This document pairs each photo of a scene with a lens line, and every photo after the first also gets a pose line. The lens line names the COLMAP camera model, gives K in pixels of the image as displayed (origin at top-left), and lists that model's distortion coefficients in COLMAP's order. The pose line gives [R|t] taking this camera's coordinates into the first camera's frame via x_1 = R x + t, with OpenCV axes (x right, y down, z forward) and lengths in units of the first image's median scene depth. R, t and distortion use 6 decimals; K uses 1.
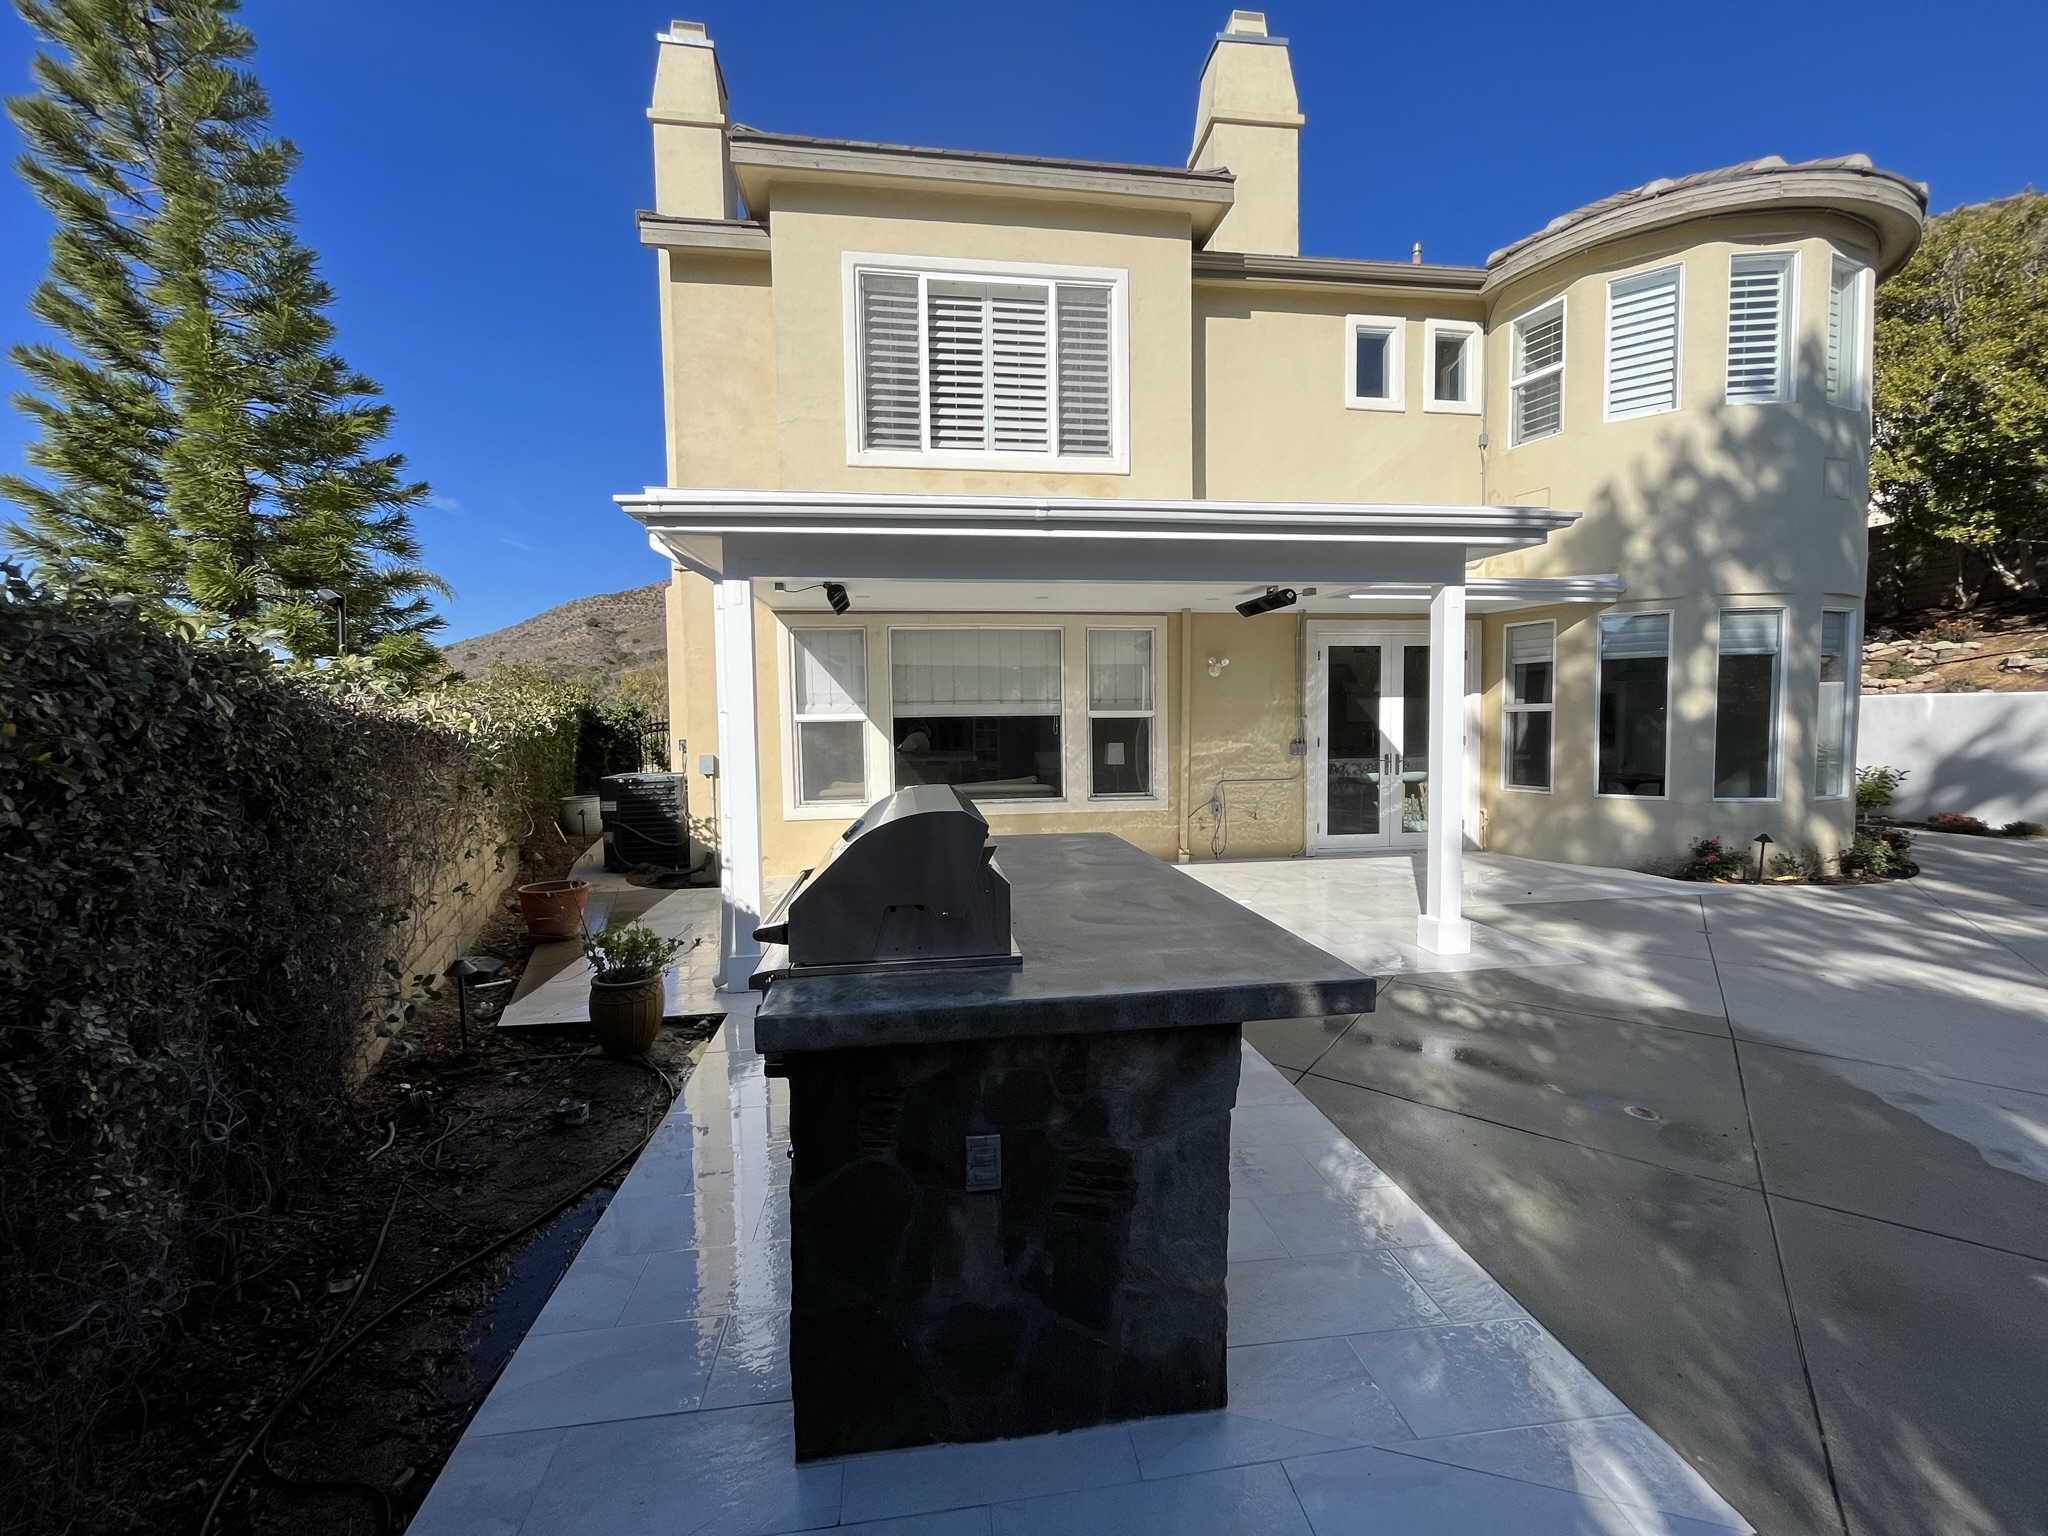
lens RADIAL K [[826.8, 0, 1026.9], [0, 826.8, 743.4], [0, 0, 1]] dist [-0.002468, -0.000100]
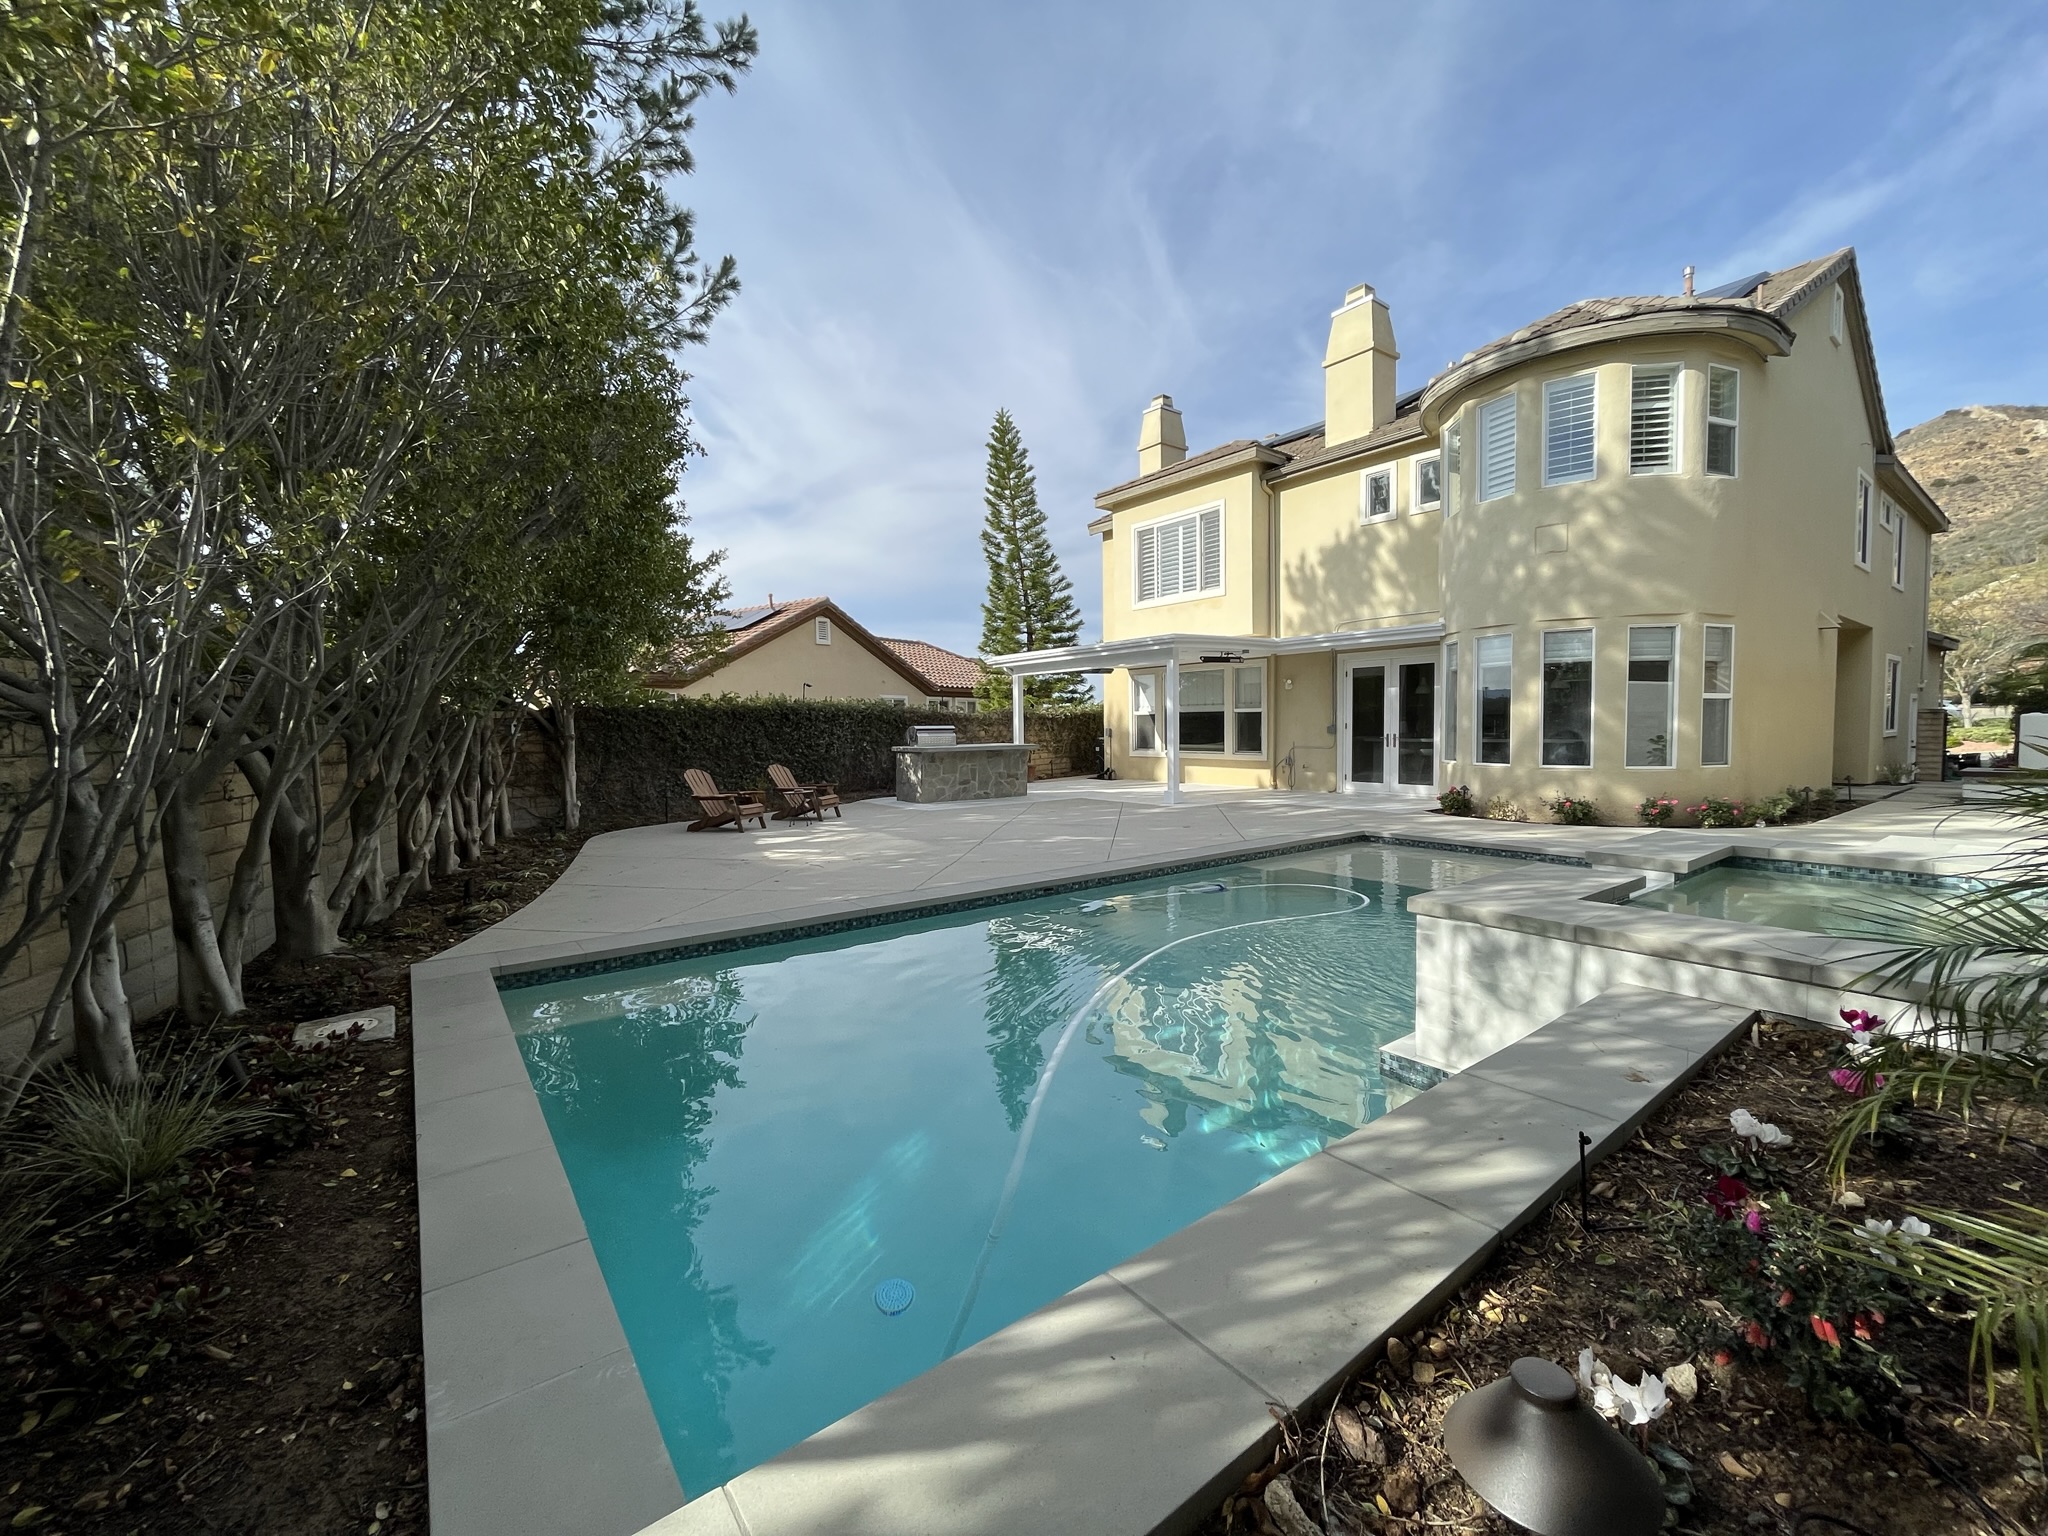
lens RADIAL K [[826.8, 0, 1030.9], [0, 826.8, 773.5], [0, 0, 1]] dist [-0.002468, -0.000100]
pose [[0.492764, 0.058552, -0.868191, 1.564283], [-0.016825, 0.998188, 0.057770, 0.009479], [0.870000, -0.013859, 0.492857, -0.420207]]
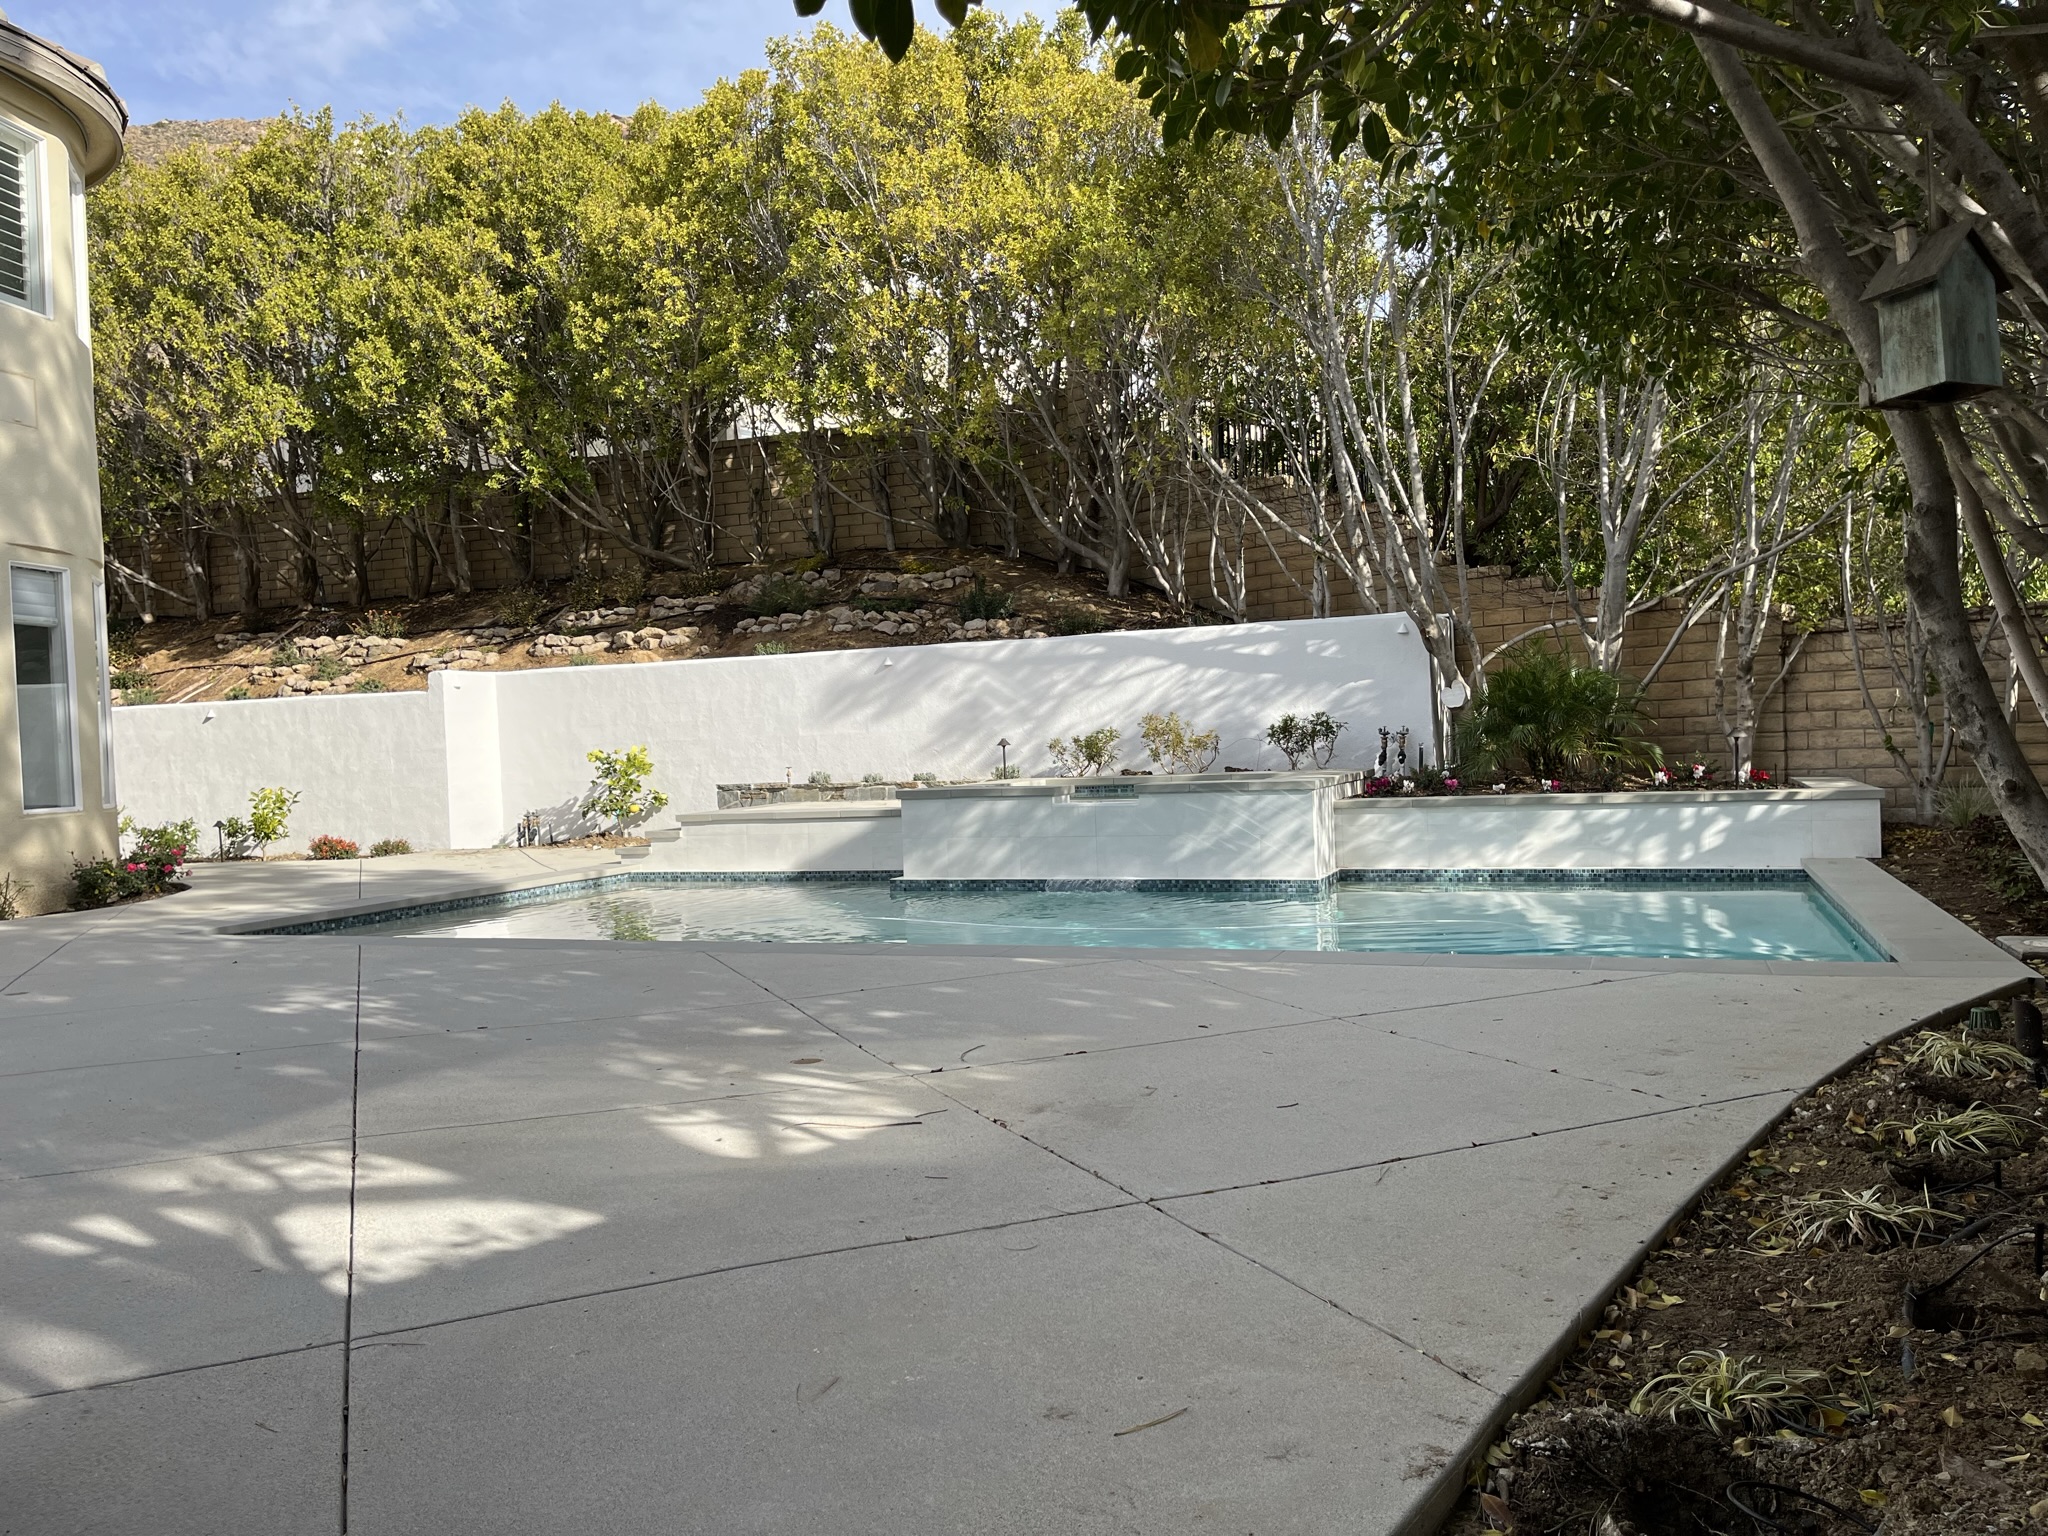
lens RADIAL K [[1540.4, 0, 995.2], [0, 1540.4, 770.9], [0, 0, 1]] dist [0.075214, -0.093881]
pose [[0.506262, -0.024067, 0.862044, 0.143043], [0.056571, 0.998384, -0.005350, 0.078276], [-0.860522, 0.051476, 0.506805, -0.452253]]
